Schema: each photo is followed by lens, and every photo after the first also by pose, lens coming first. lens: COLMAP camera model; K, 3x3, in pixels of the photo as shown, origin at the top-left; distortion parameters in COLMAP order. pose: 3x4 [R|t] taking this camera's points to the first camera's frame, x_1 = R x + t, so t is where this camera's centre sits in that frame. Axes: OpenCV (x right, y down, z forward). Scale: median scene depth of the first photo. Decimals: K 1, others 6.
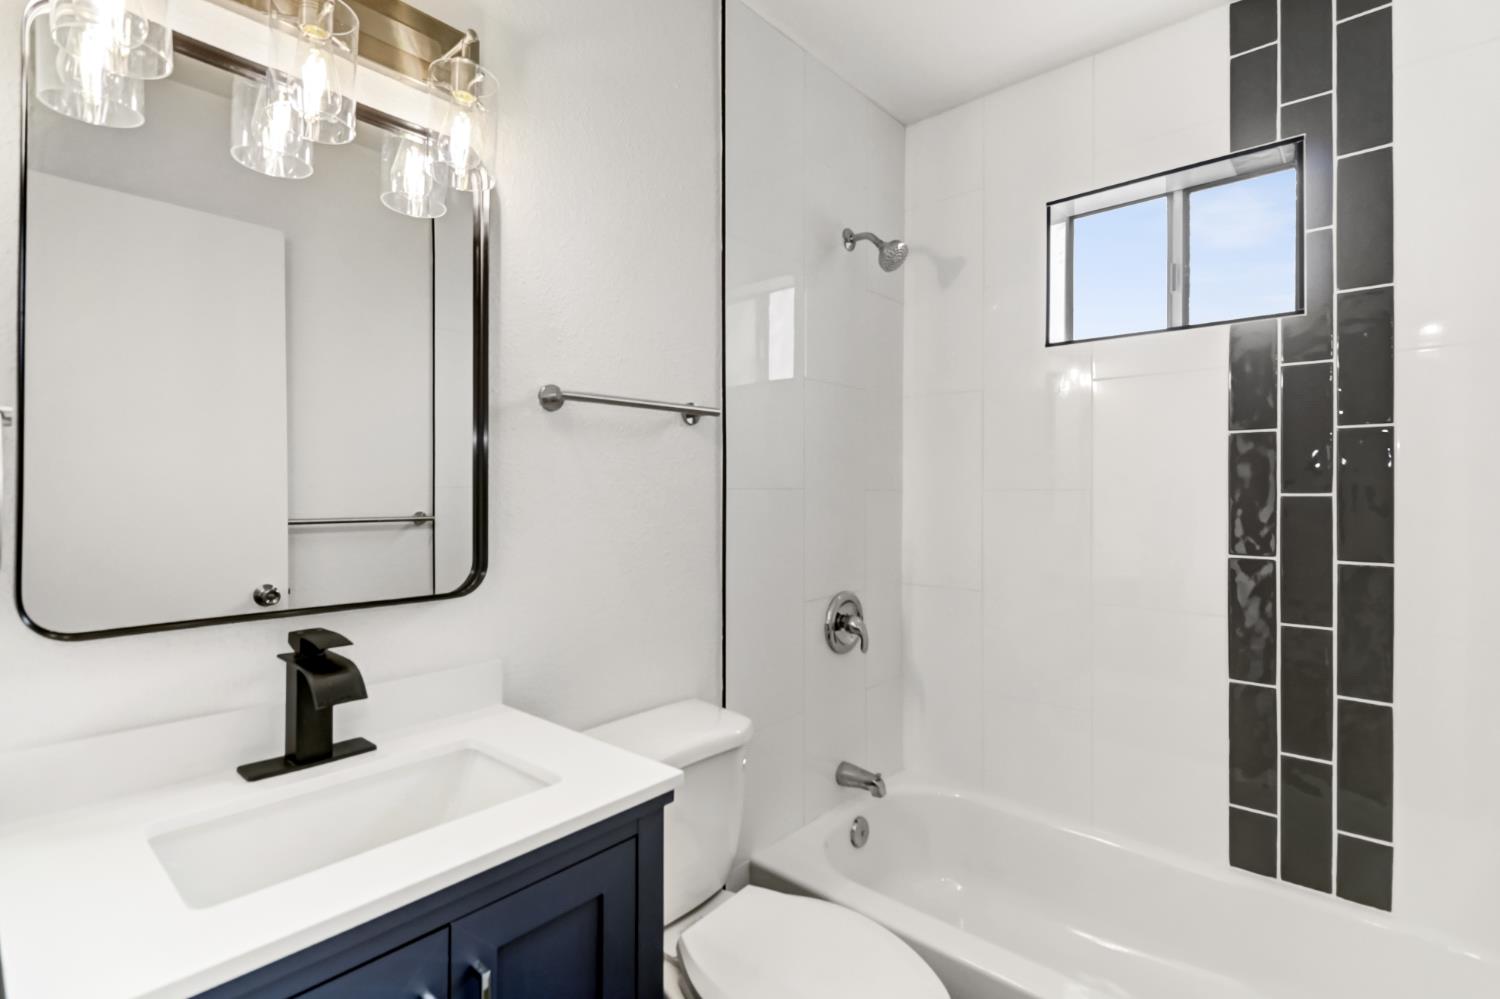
lens RADIAL K [[706.1, 0, 750.5], [0, 706.1, 485.0], [0, 0, 1]] dist [0.023526, -0.016202]
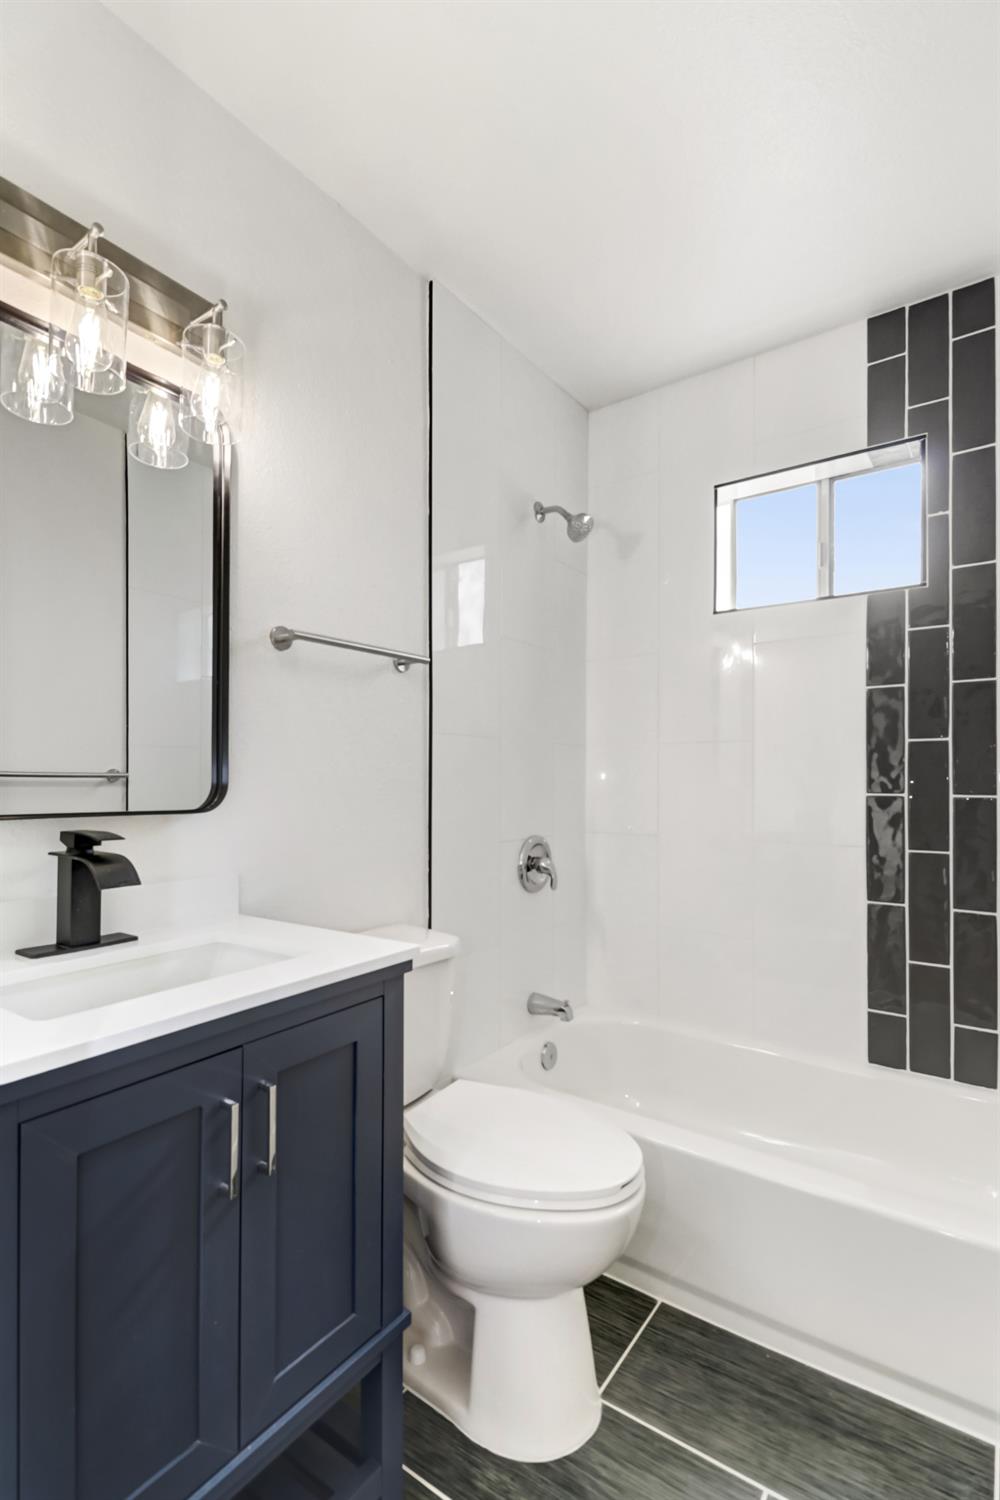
lens RADIAL K [[704.8, 0, 494.5], [0, 704.8, 762.3], [0, 0, 1]] dist [0.023558, -0.016014]
pose [[0.995042, 0.001605, 0.099446, -0.047109], [-0.000972, 0.999979, -0.006416, 0.057492], [-0.099454, 0.006288, 0.995022, -0.091303]]
